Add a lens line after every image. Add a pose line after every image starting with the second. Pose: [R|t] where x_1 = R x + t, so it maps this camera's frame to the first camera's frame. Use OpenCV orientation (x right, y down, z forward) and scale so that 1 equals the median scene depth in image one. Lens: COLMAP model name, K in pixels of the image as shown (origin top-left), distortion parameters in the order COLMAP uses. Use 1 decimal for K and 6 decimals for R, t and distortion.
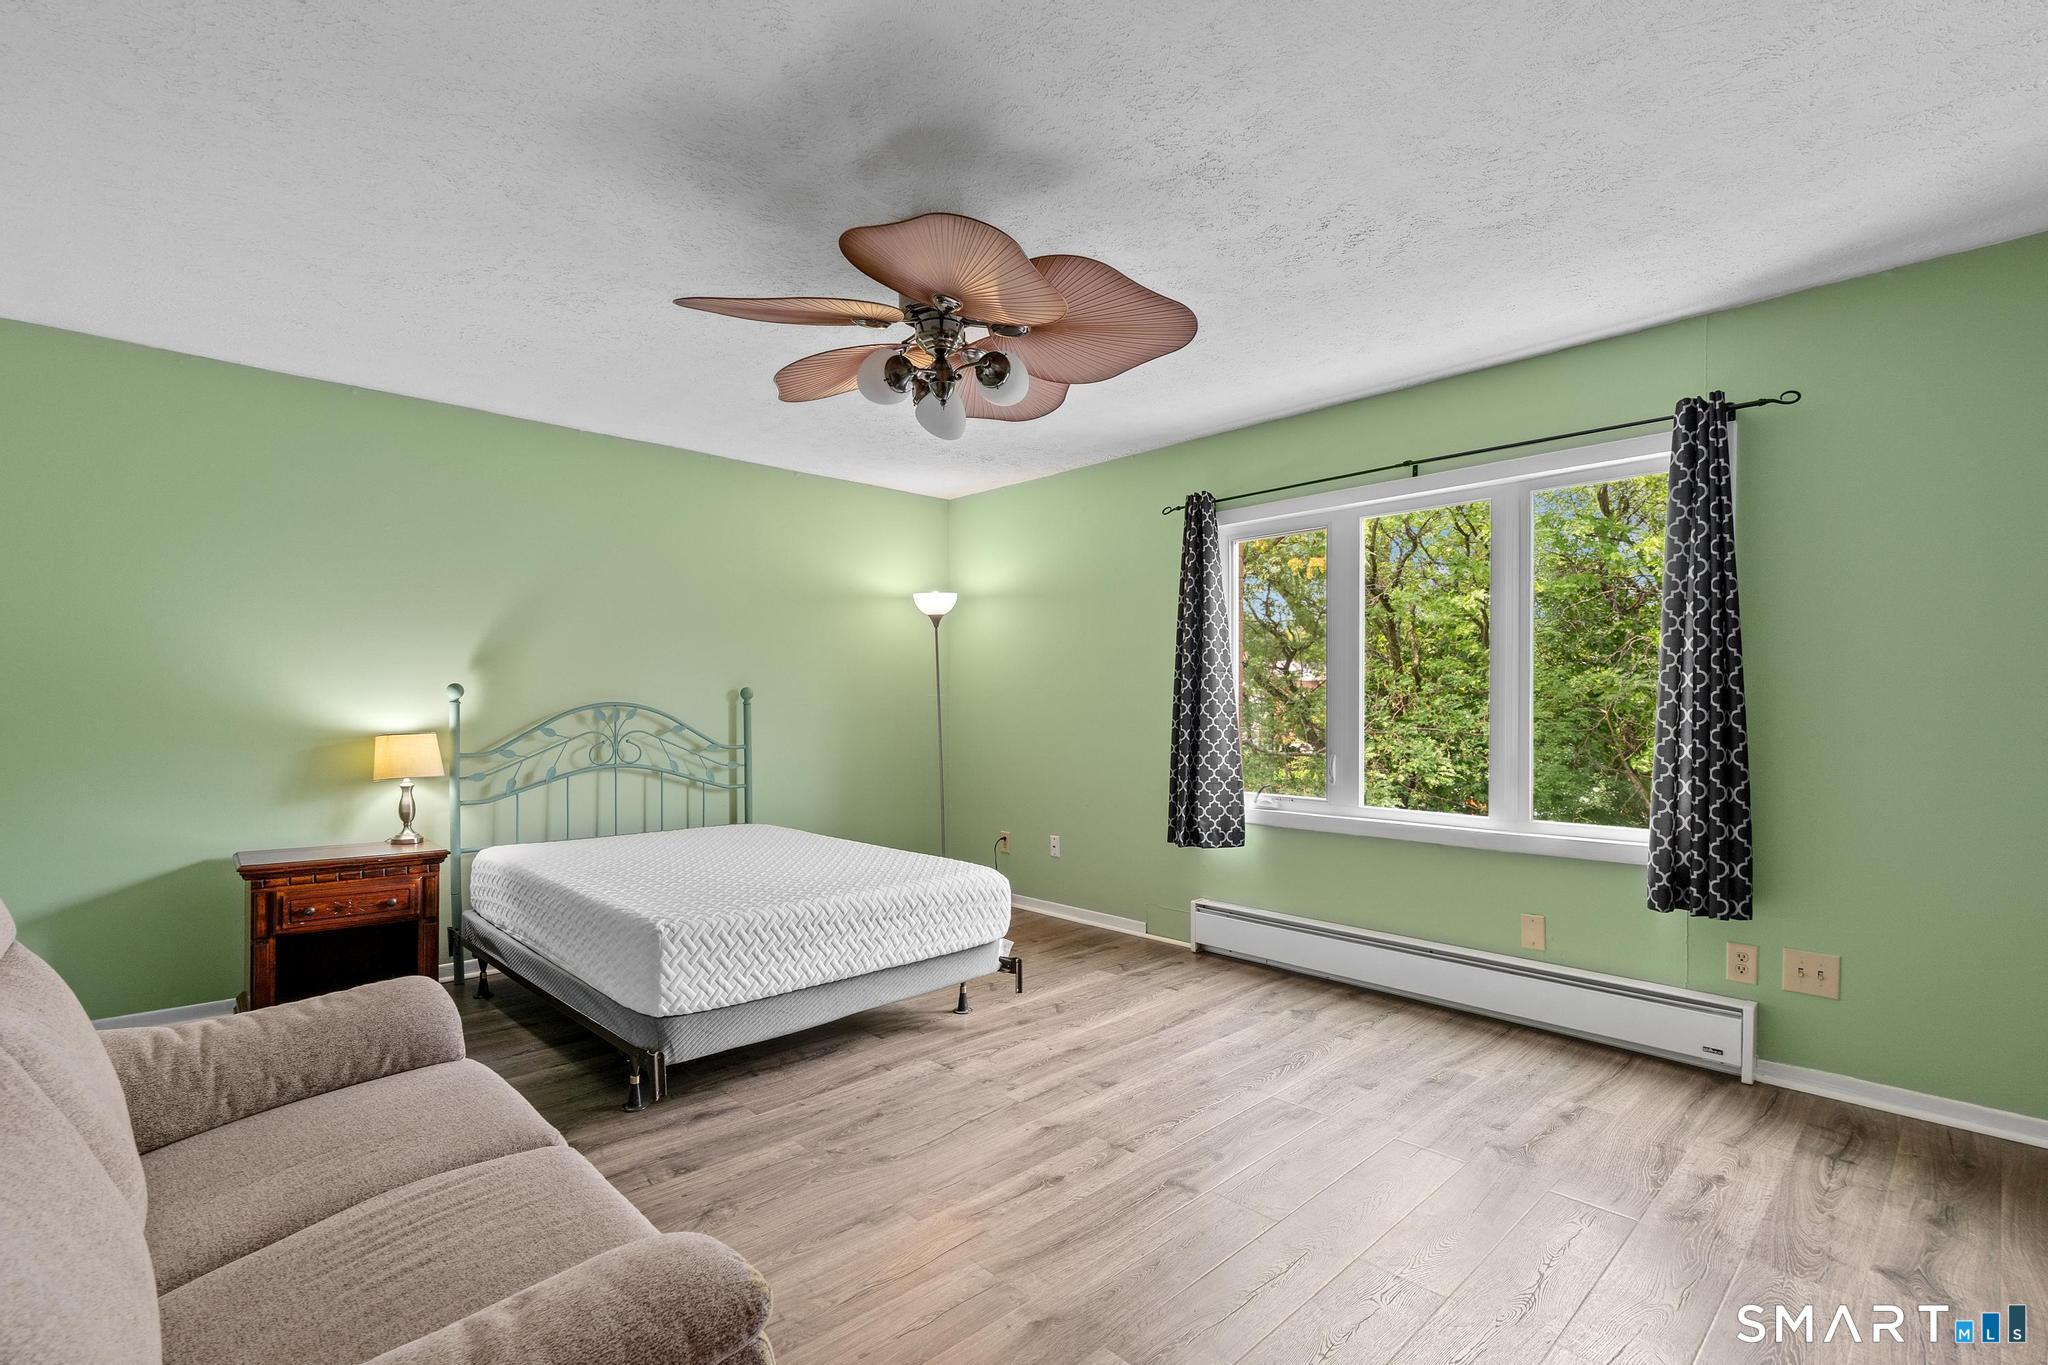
lens RADIAL K [[920.9, 0, 1015.0], [0, 920.9, 689.4], [0, 0, 1]] dist [-0.006438, 0.000368]
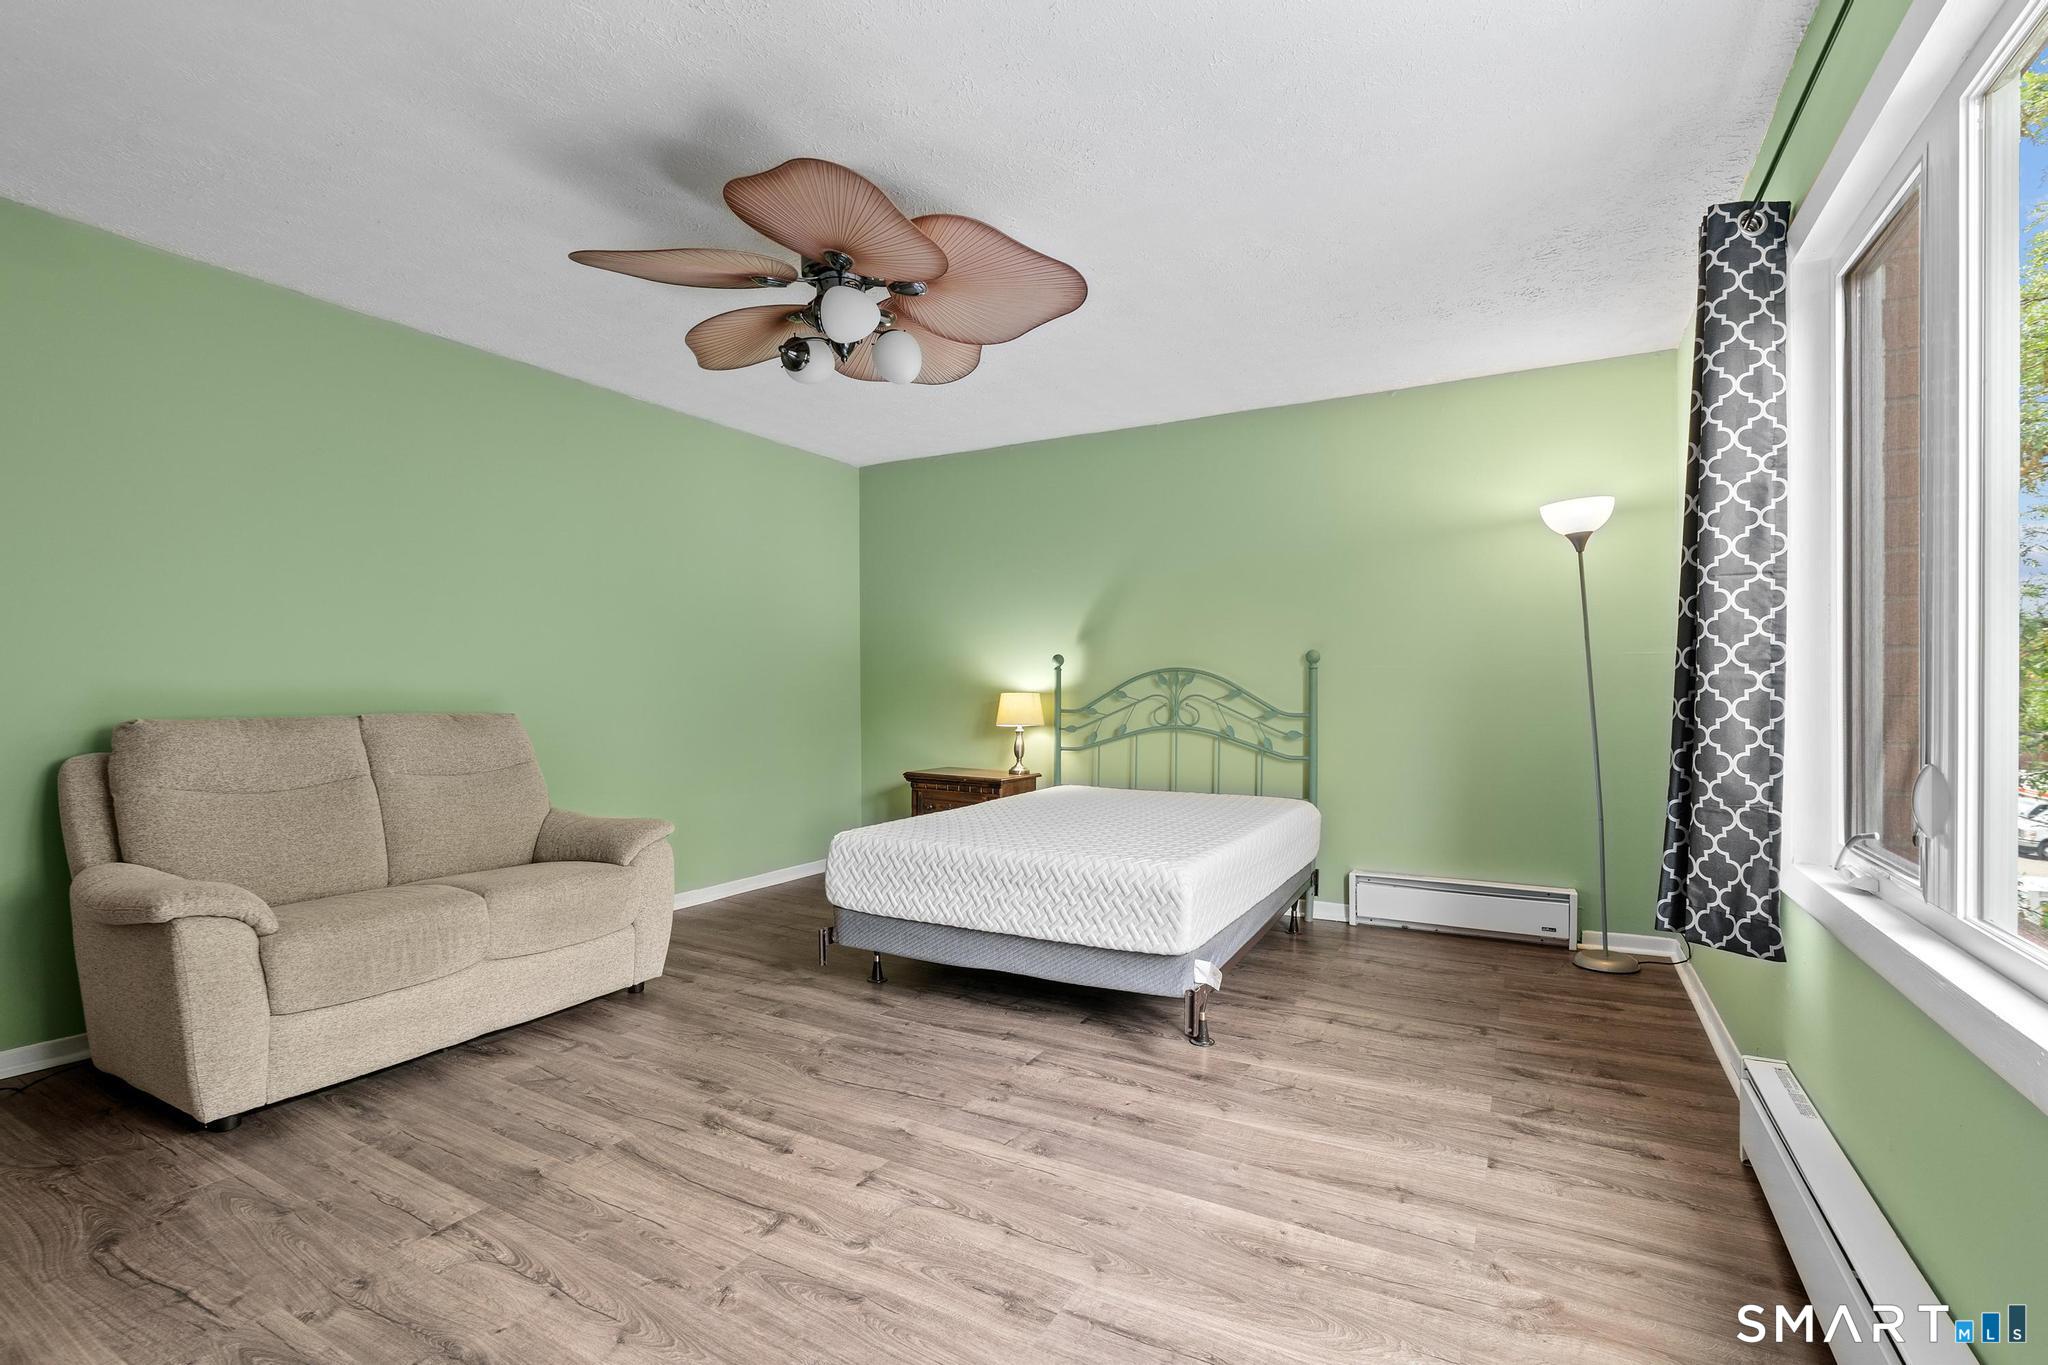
lens RADIAL K [[925.4, 0, 1011.0], [0, 925.4, 678.5], [0, 0, 1]] dist [-0.004318, -0.000178]
pose [[0.305805, -0.009773, -0.952044, 0.694804], [0.014325, 0.999881, -0.005663, 0.038454], [0.951986, -0.011907, 0.305909, 0.634413]]
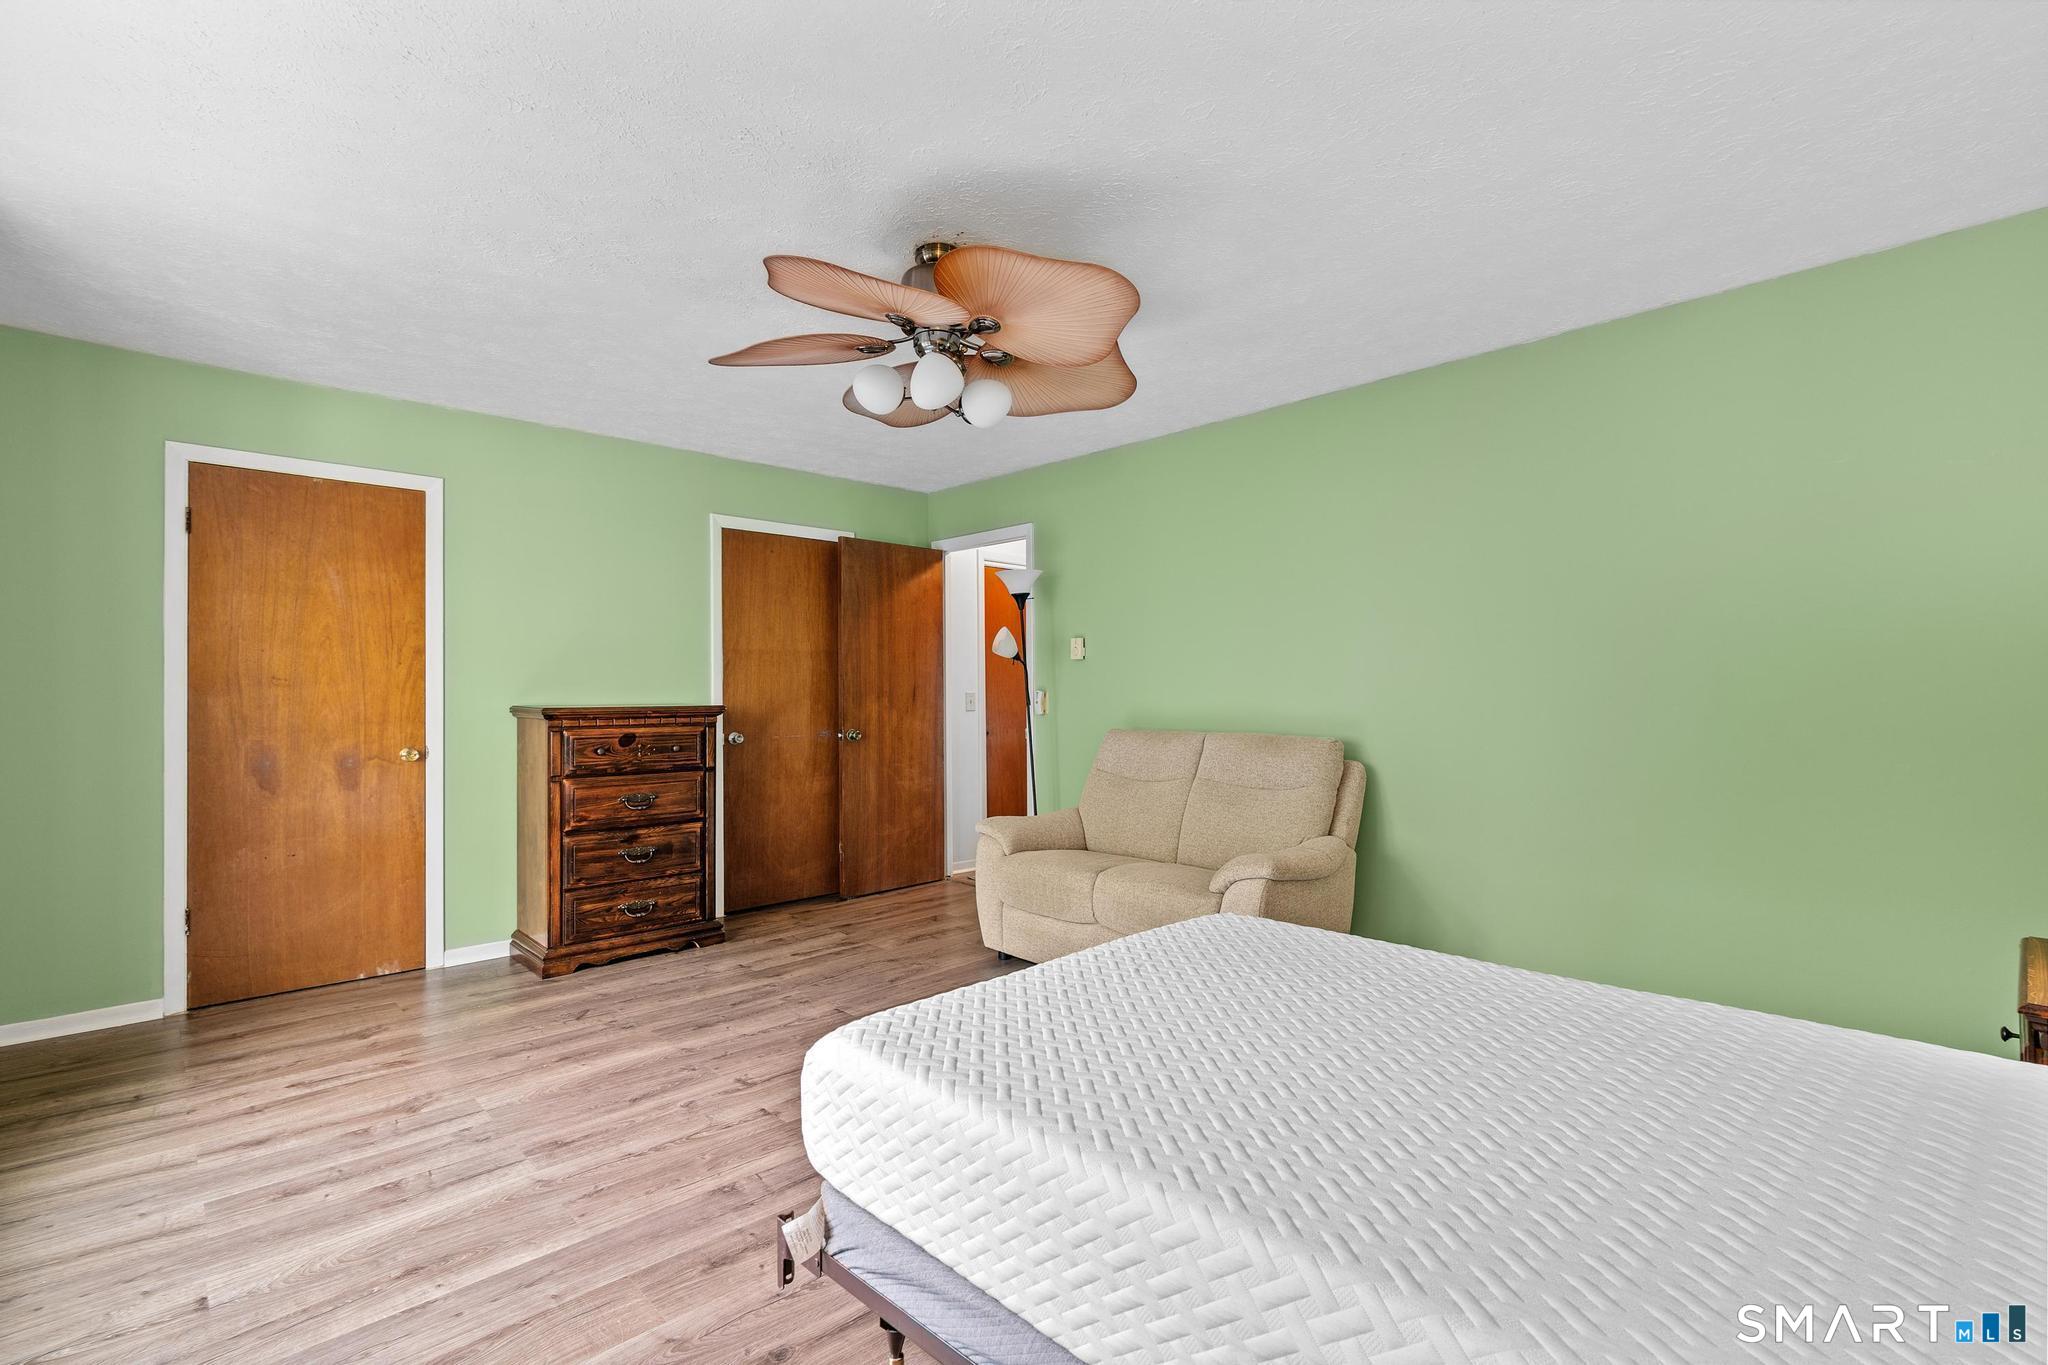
lens RADIAL K [[942.3, 0, 1024.0], [0, 942.3, 682.5], [0, 0, 1]] dist [0.002114, 0.000446]
pose [[-0.999792, 0.002147, -0.020280, -0.111465], [0.002714, 0.999605, -0.027989, 0.027706], [0.020212, -0.028038, -0.999402, 1.521425]]
